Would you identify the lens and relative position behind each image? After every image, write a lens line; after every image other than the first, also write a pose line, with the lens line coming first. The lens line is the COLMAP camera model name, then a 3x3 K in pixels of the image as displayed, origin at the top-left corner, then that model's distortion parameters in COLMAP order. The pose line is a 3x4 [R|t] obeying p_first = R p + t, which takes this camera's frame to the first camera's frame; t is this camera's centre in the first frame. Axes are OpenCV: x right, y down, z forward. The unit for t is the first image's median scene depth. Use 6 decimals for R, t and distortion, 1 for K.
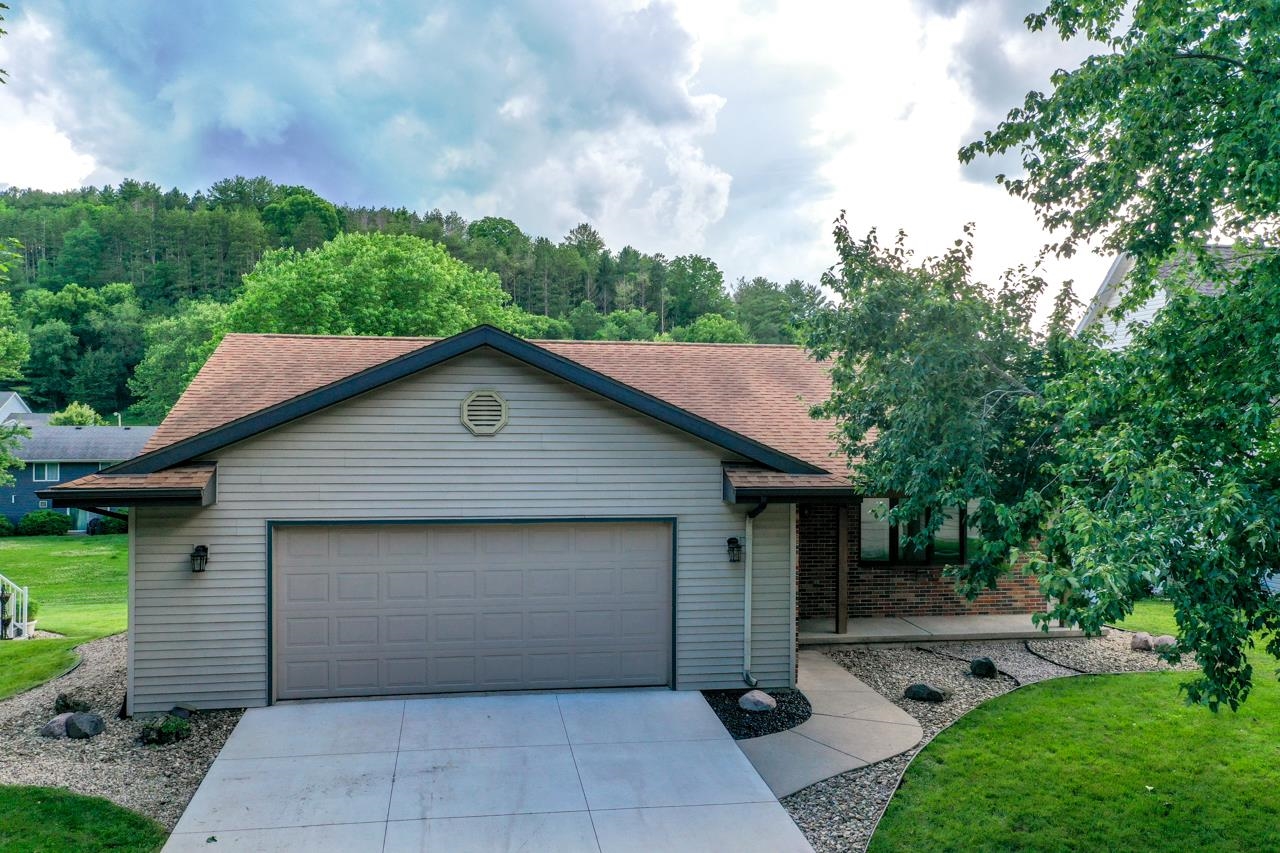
lens RADIAL K [[999.5, 0, 640.0], [0, 999.5, 426.5], [0, 0, 1]] dist [0.007434, 0.006027]
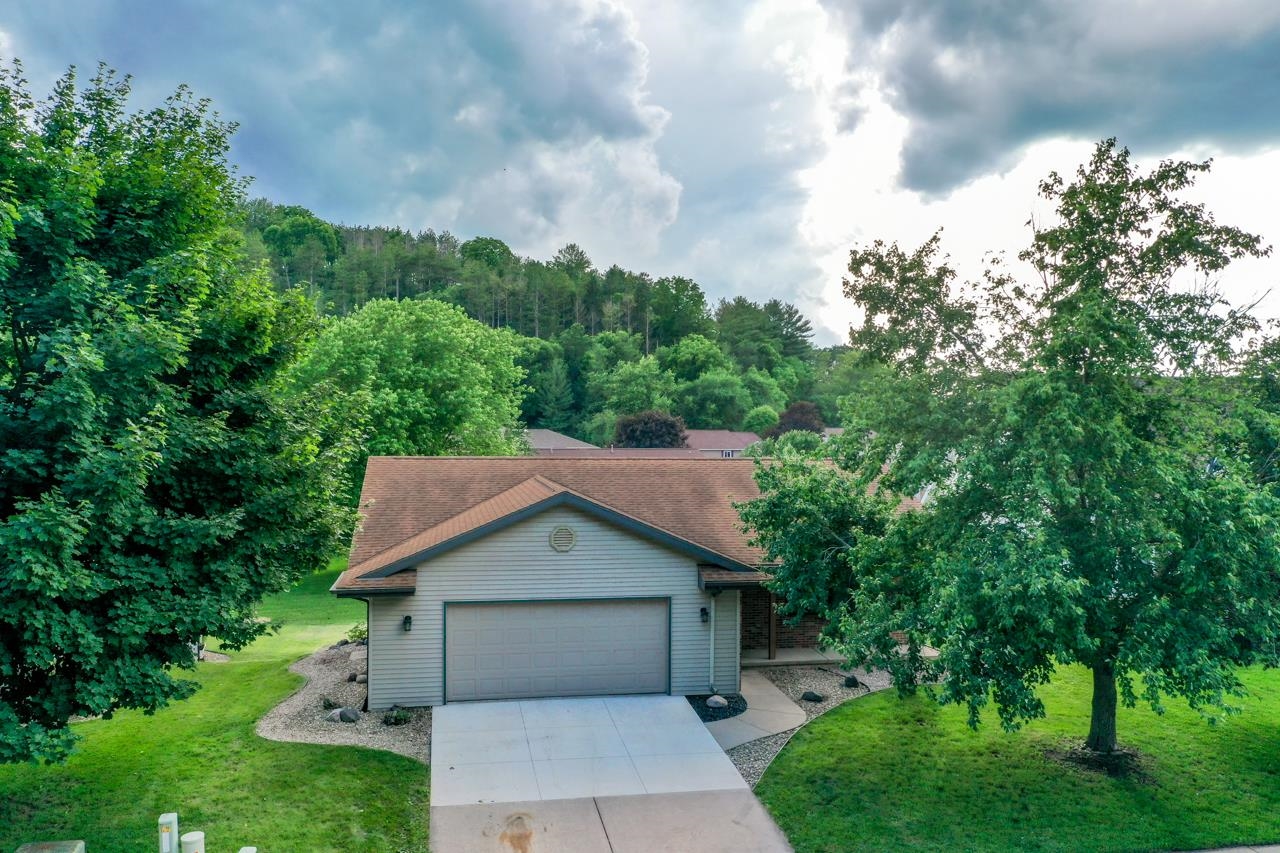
lens RADIAL K [[1032.5, 0, 640.0], [0, 1032.5, 426.5], [0, 0, 1]] dist [0.006103, 0.000481]
pose [[0.999812, 0.002490, 0.019239, -0.052738], [-0.002664, 0.999956, 0.009005, -0.218915], [-0.019216, -0.009055, 0.999774, -0.787495]]
